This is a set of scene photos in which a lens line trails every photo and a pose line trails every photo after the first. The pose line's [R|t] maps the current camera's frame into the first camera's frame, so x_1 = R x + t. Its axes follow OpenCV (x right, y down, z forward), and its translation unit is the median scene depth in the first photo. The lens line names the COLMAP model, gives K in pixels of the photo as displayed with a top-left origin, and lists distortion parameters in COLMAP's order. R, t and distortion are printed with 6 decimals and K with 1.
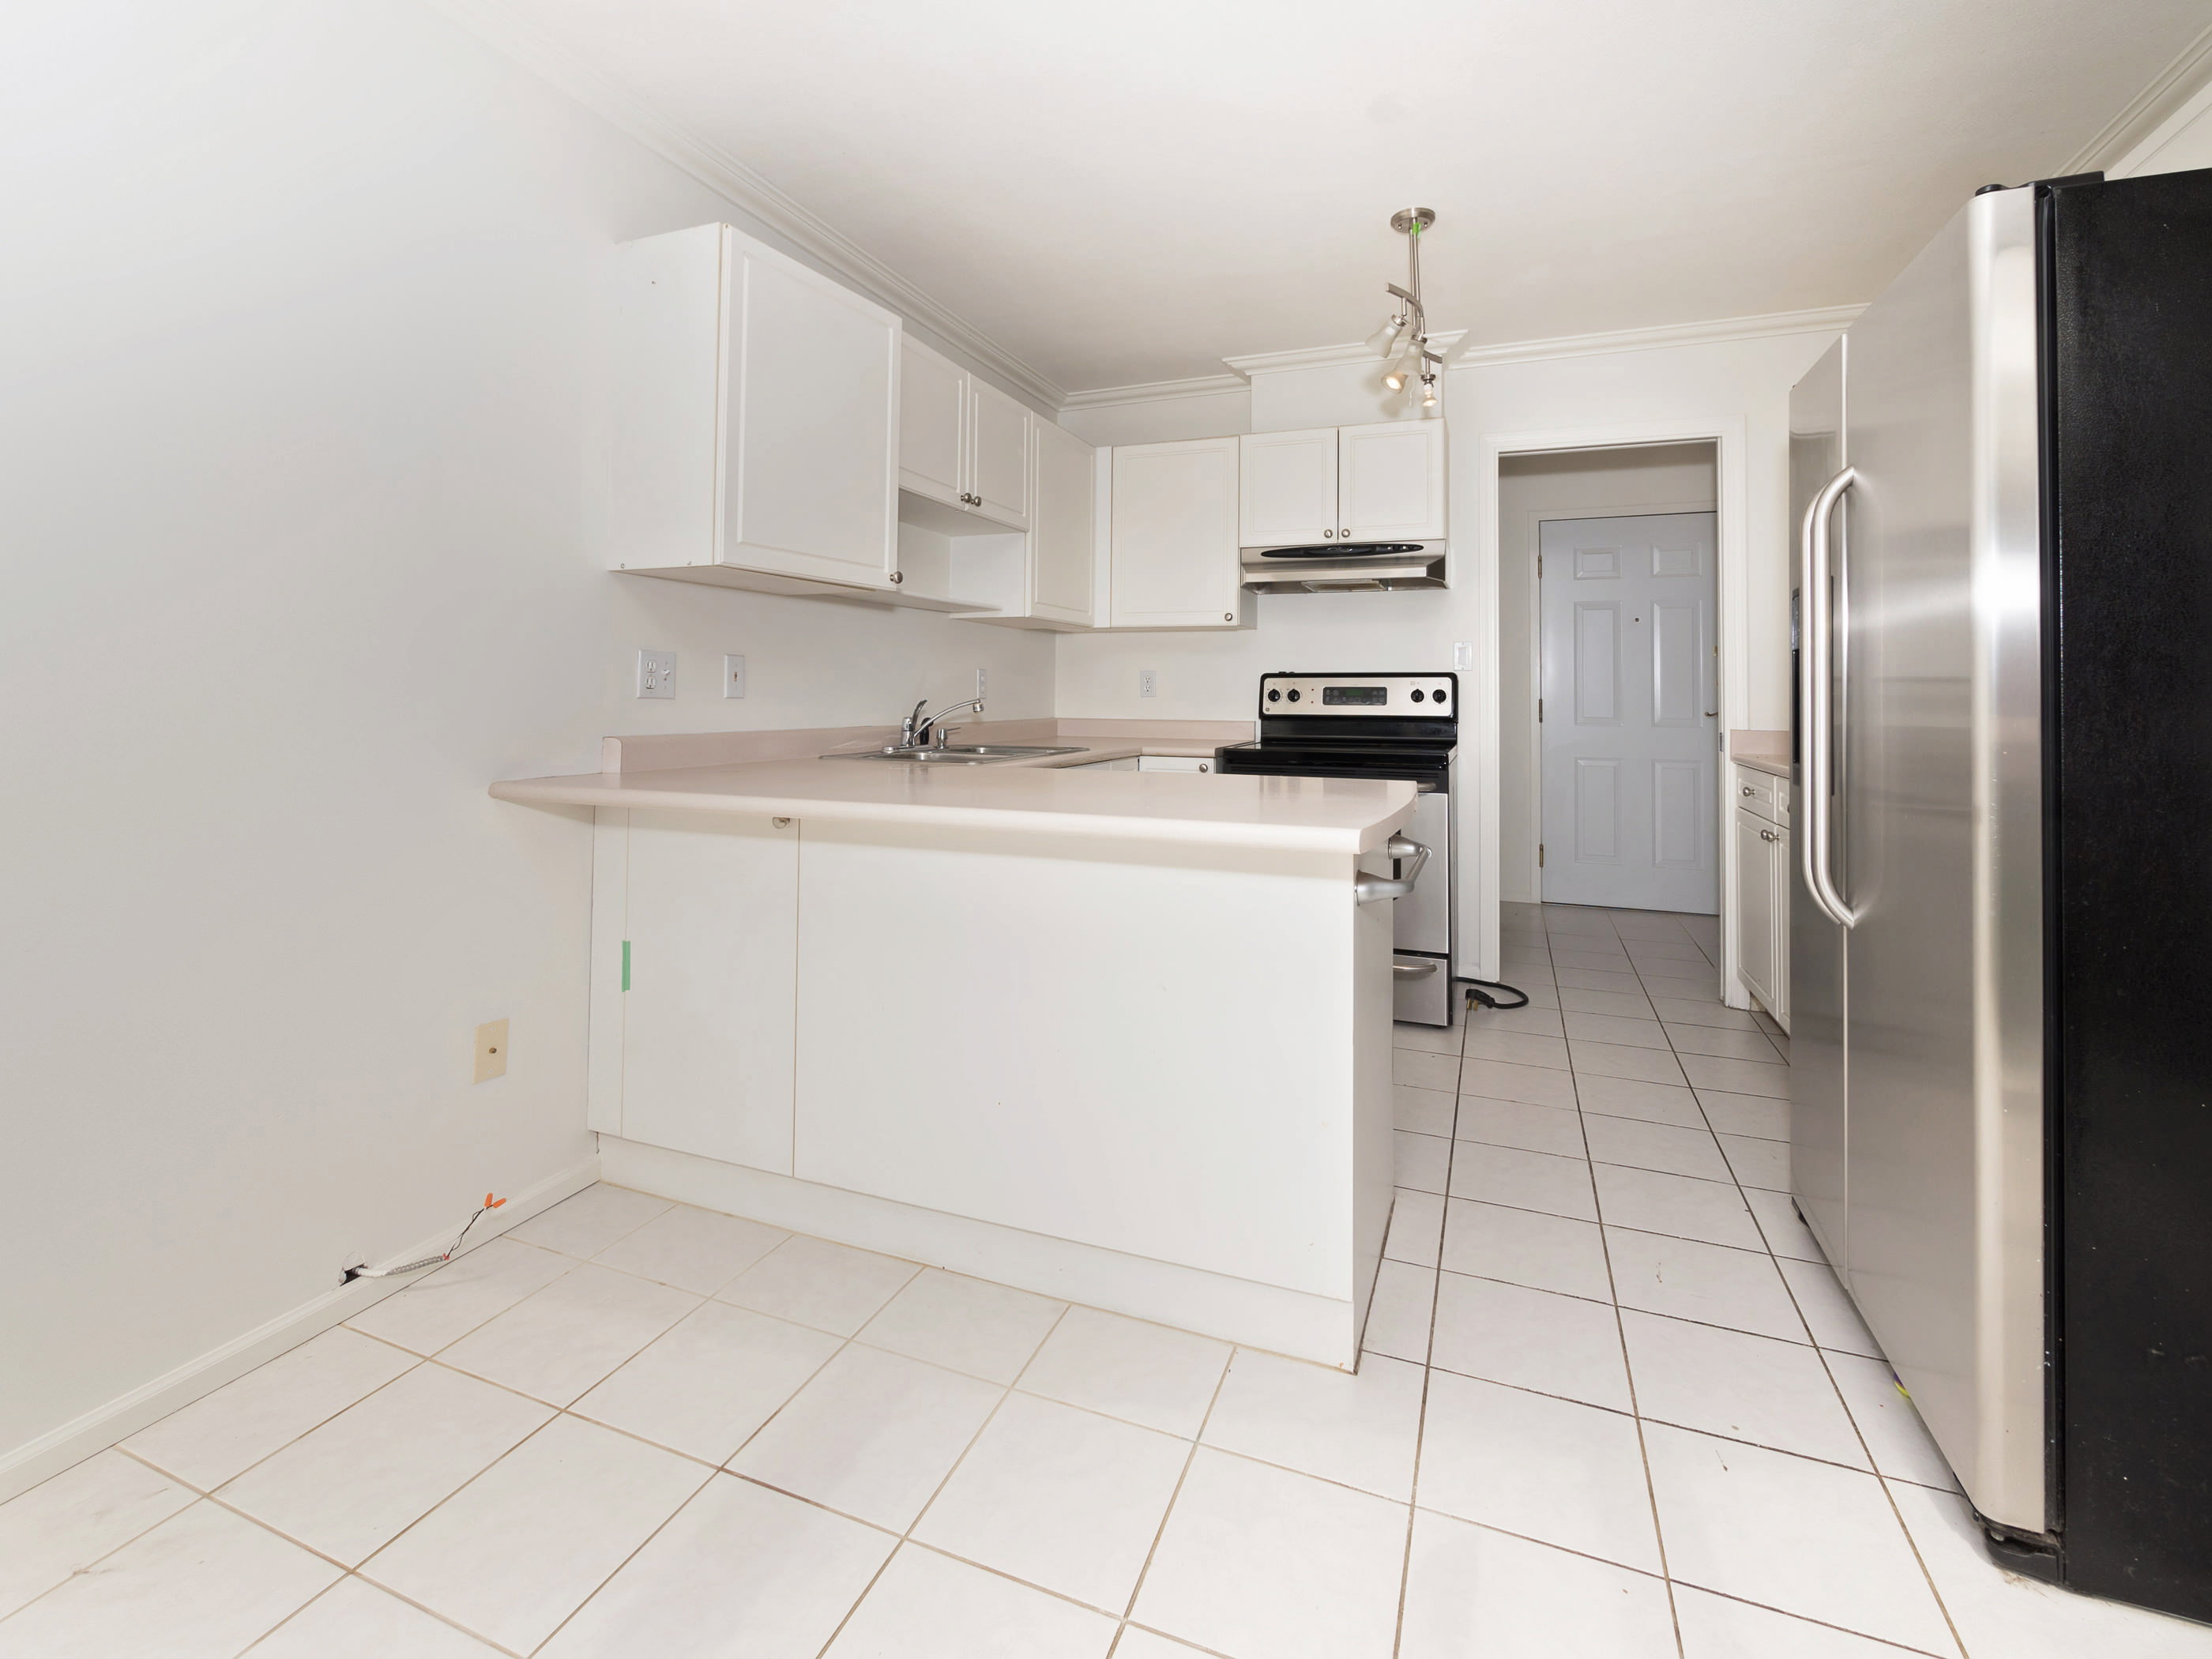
lens RADIAL K [[998.5, 0, 1105.4], [0, 998.5, 670.4], [0, 0, 1]] dist [0.001202, 0.000133]
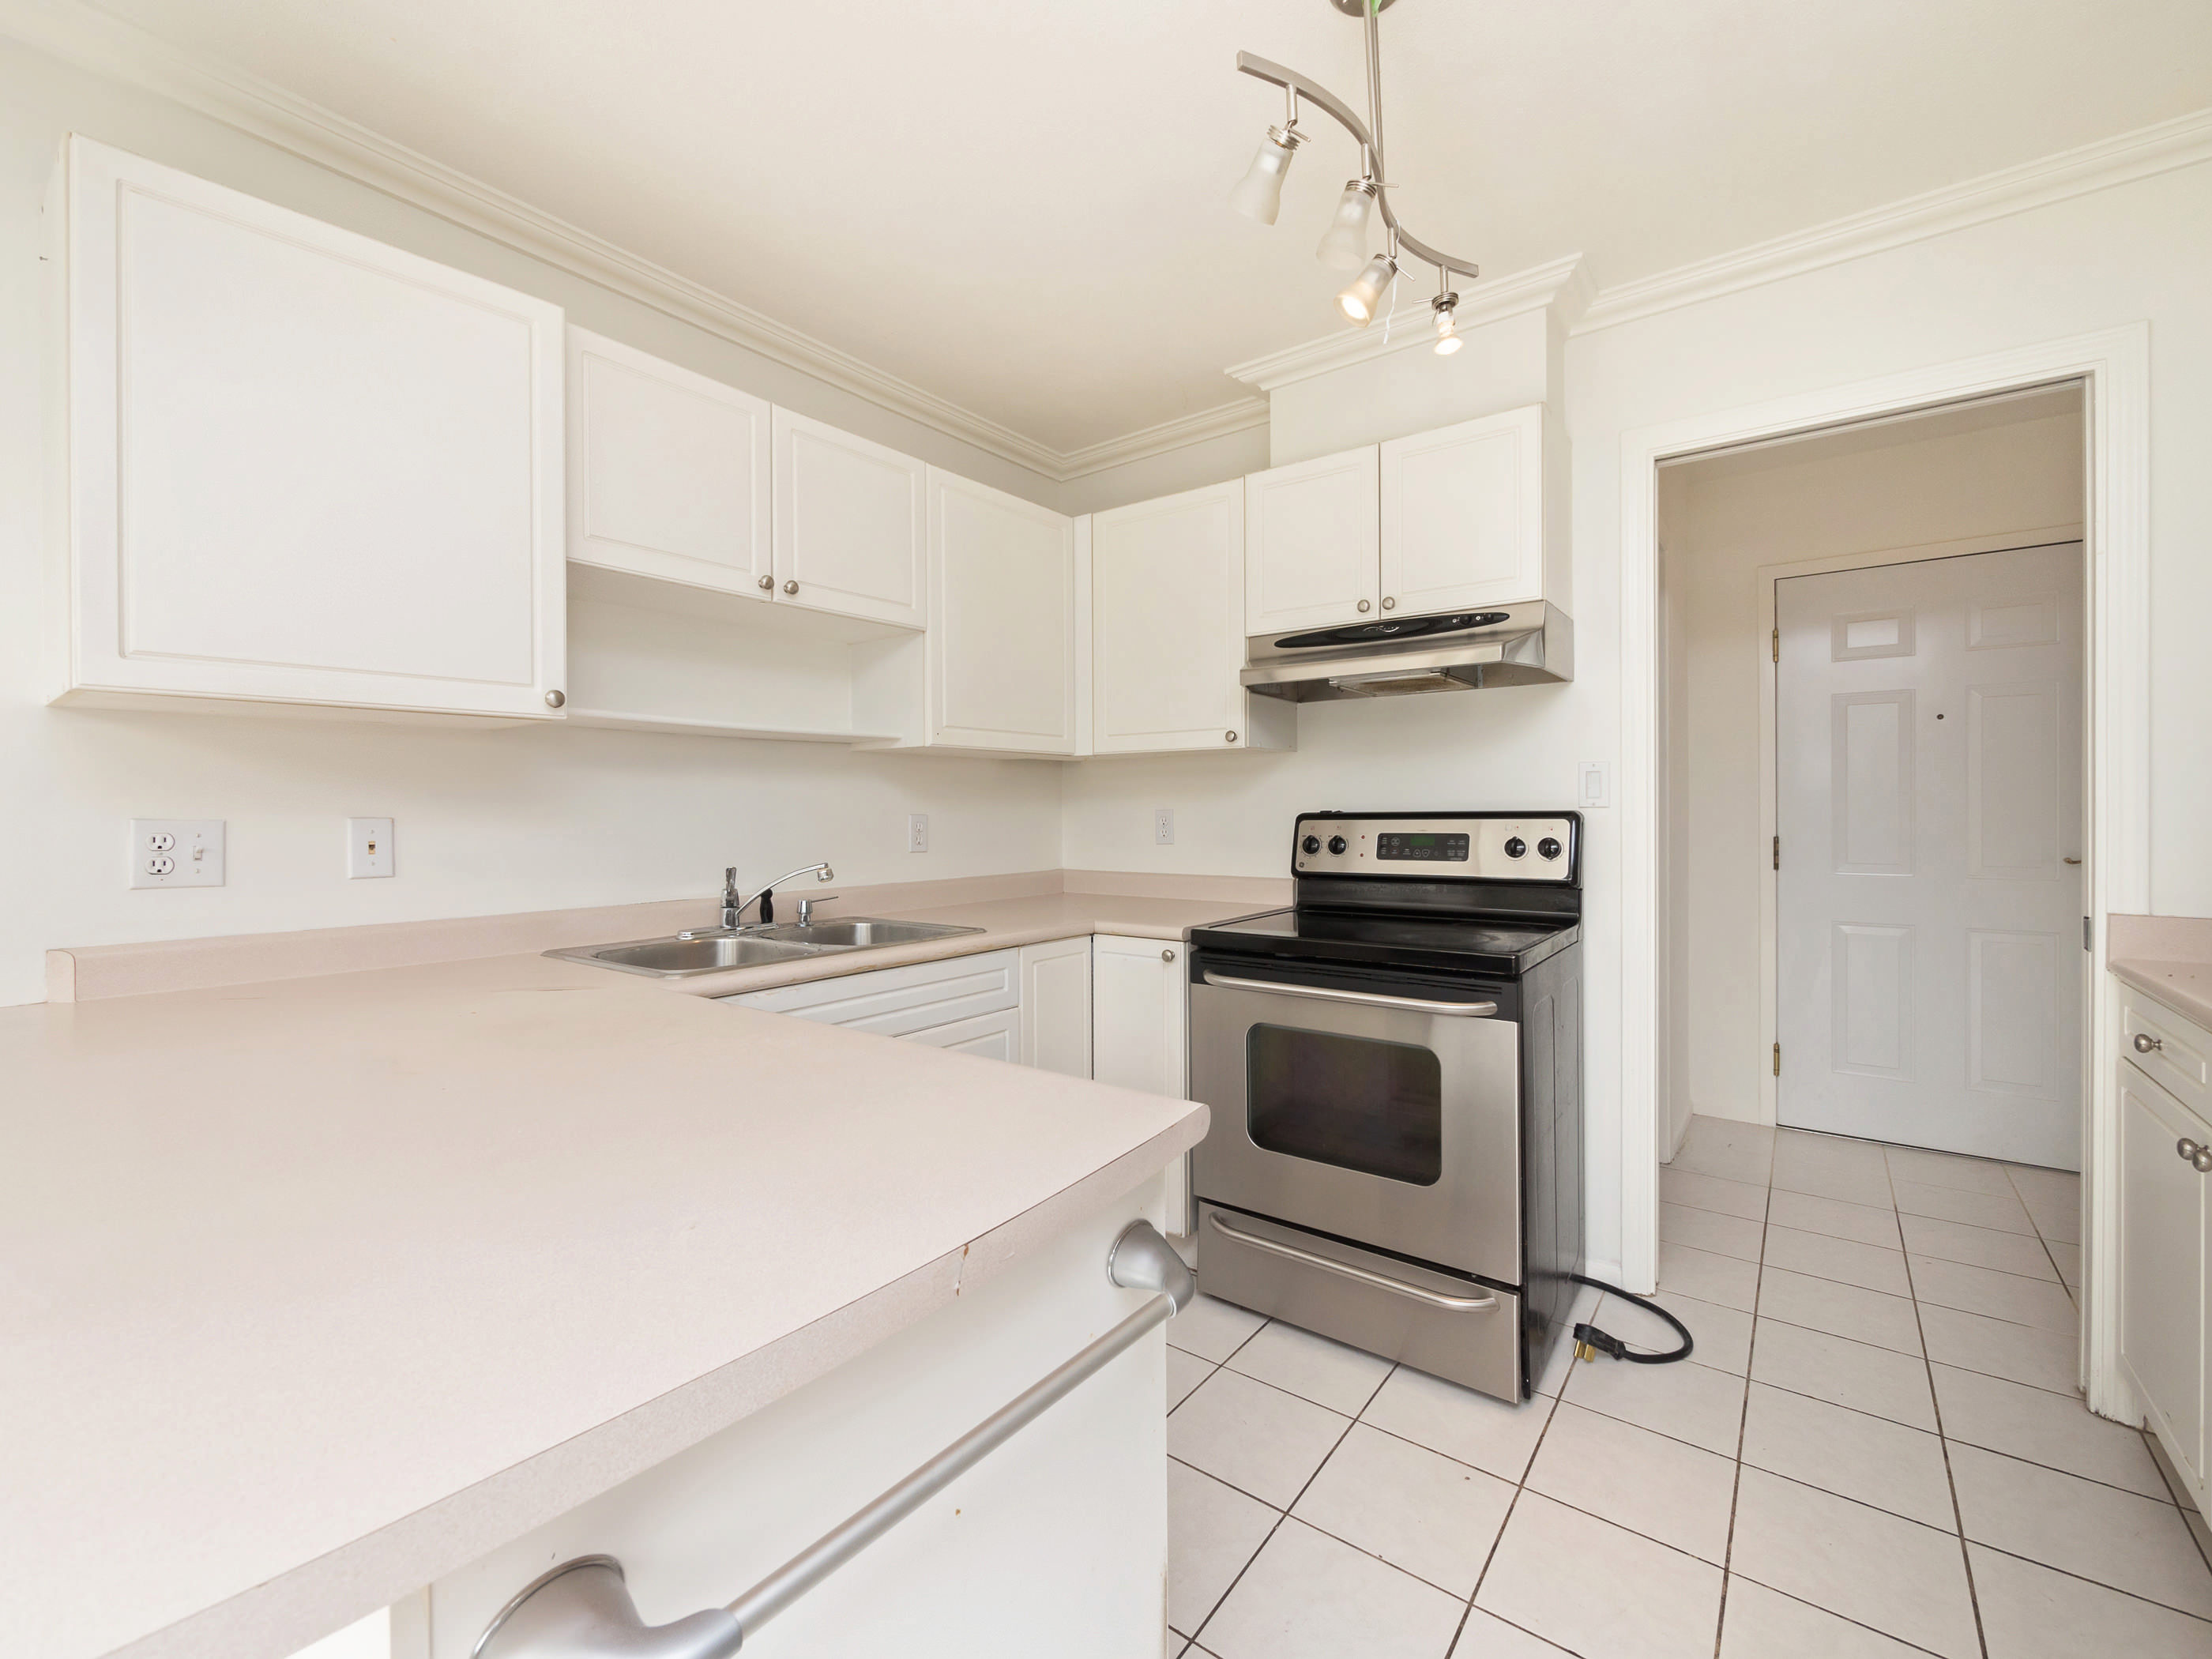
lens RADIAL K [[946.6, 0, 1104.0], [0, 946.6, 819.3], [0, 0, 1]] dist [-0.002899, -0.000019]
pose [[0.965295, -0.012088, -0.260884, 0.215553], [0.020370, 0.999370, 0.029063, -0.016436], [0.260368, -0.033368, 0.964933, 0.336256]]
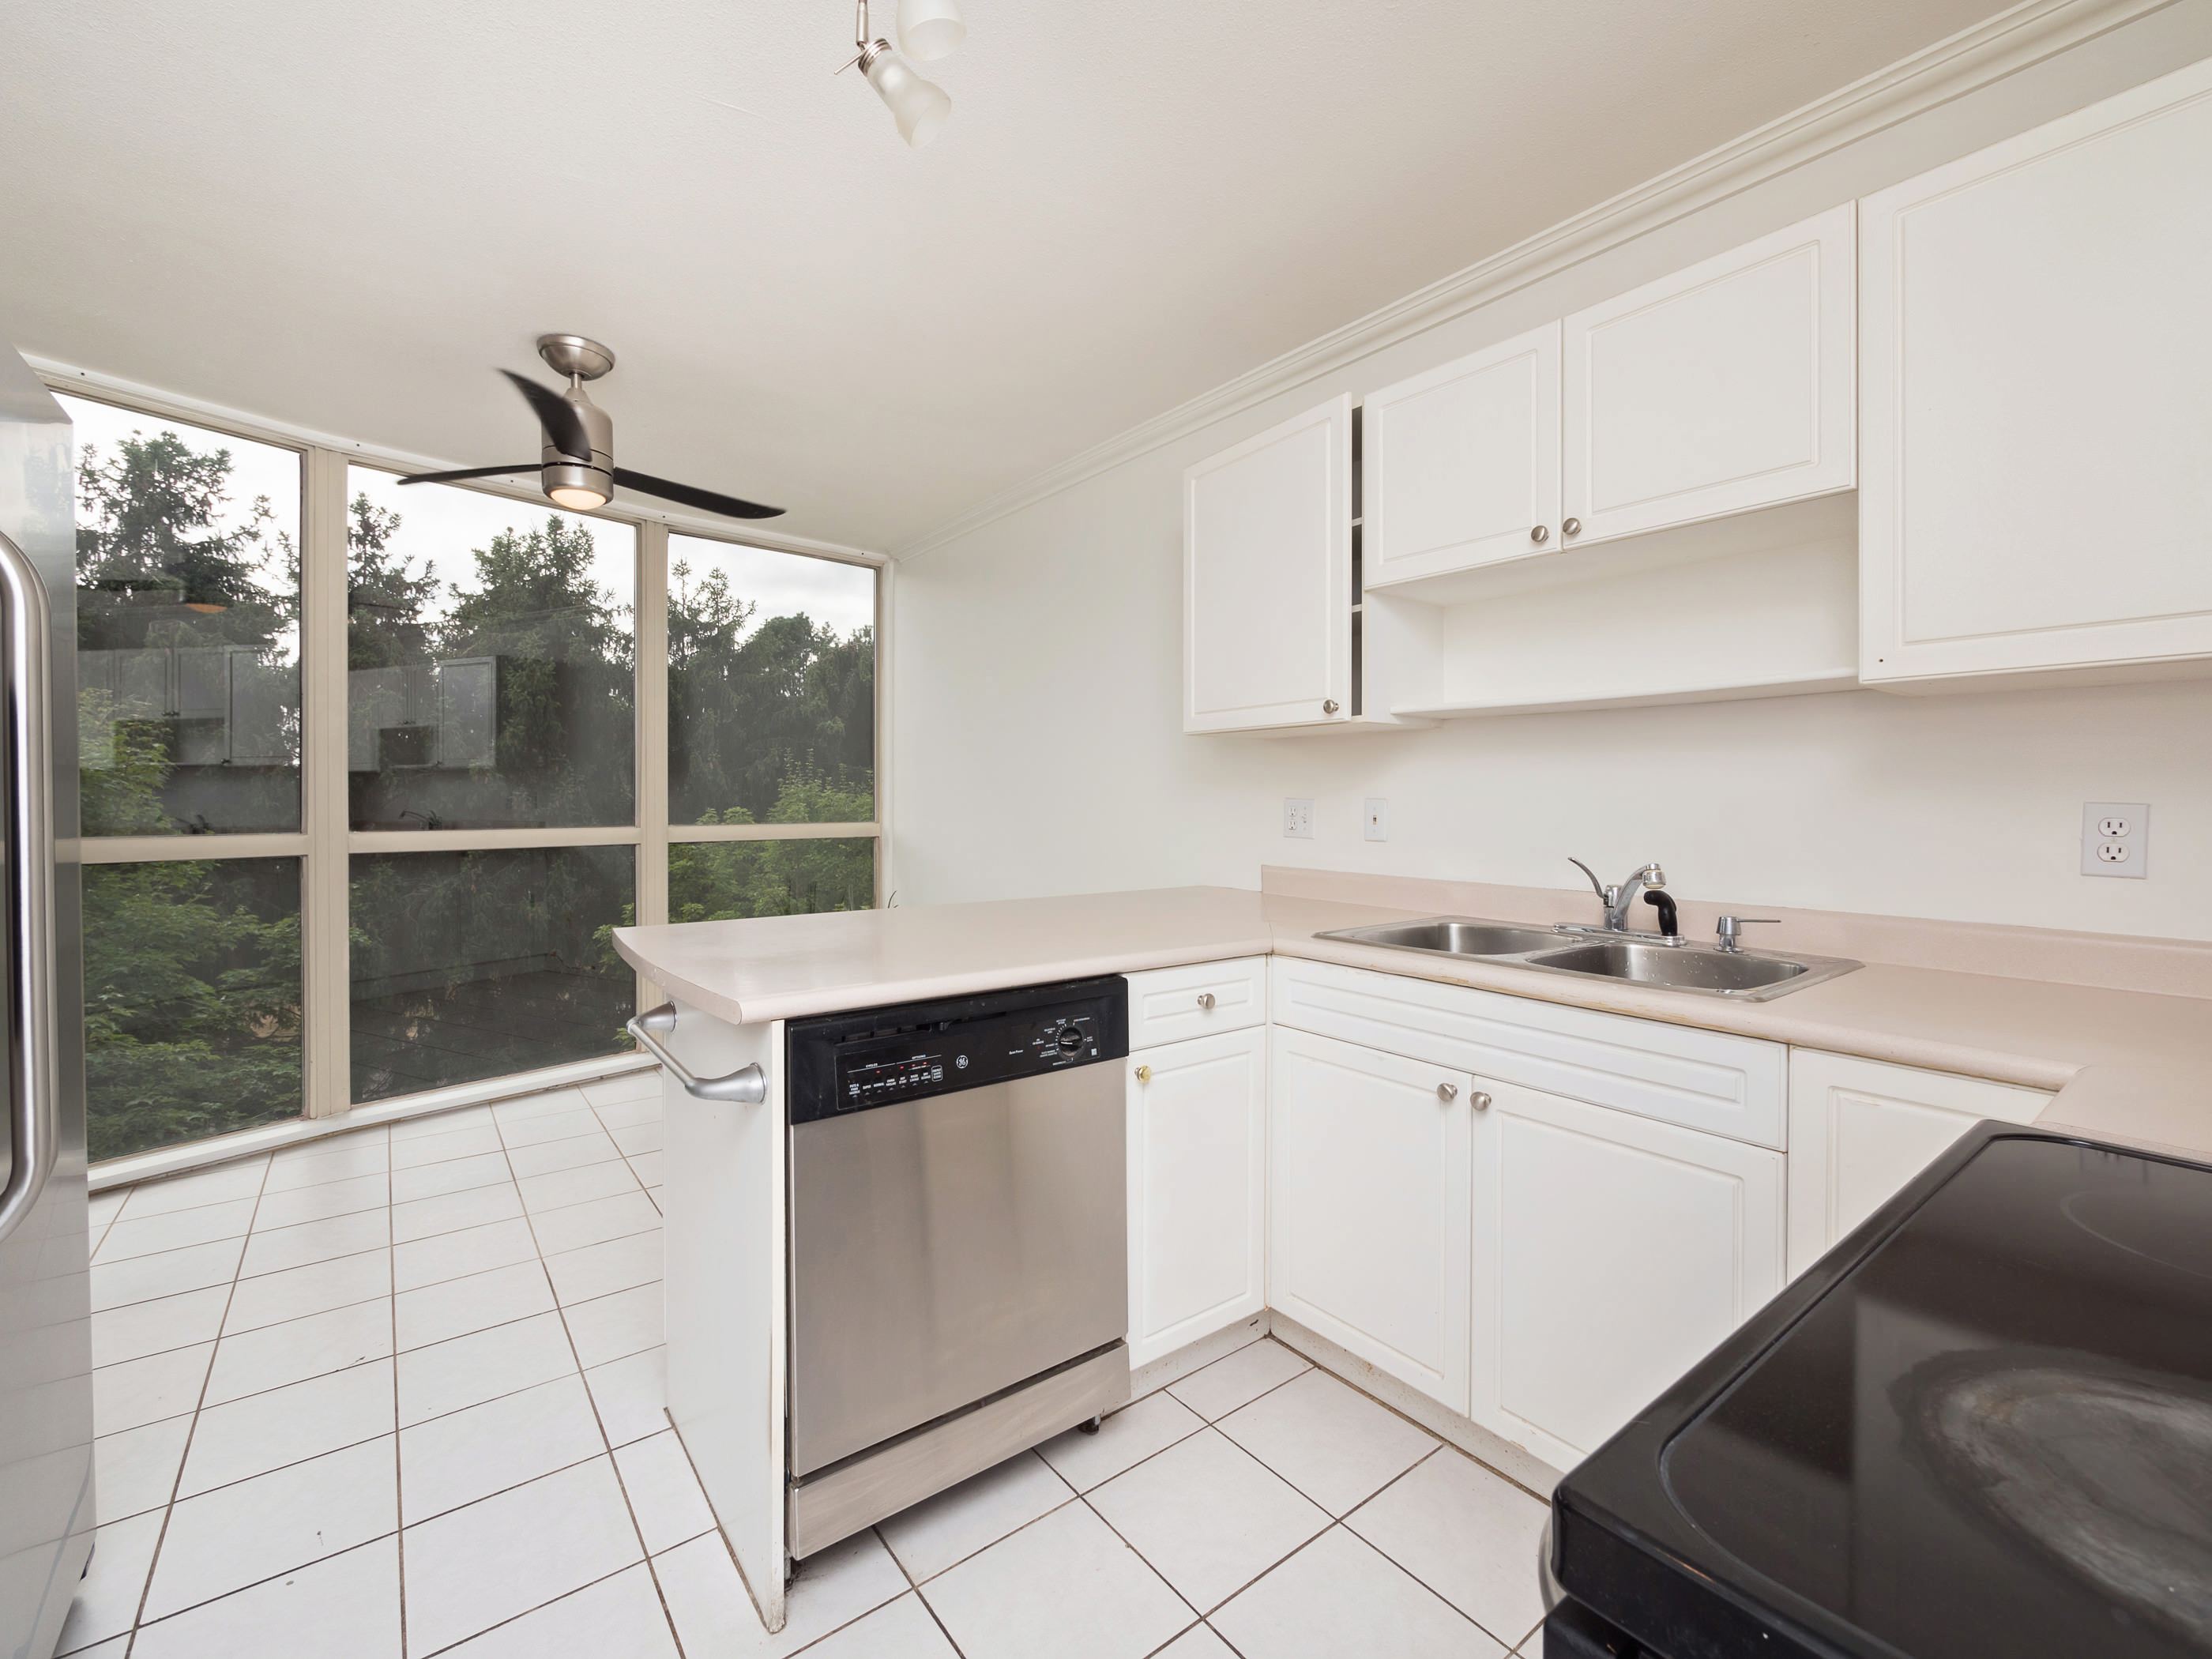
lens RADIAL K [[946.1, 0, 1117.6], [0, 946.1, 784.1], [0, 0, 1]] dist [0.001142, -0.000447]
pose [[-0.508159, -0.023676, -0.860938, 0.404537], [0.012201, 0.999324, -0.034683, -0.000283], [0.861177, -0.028128, -0.507526, 0.870092]]
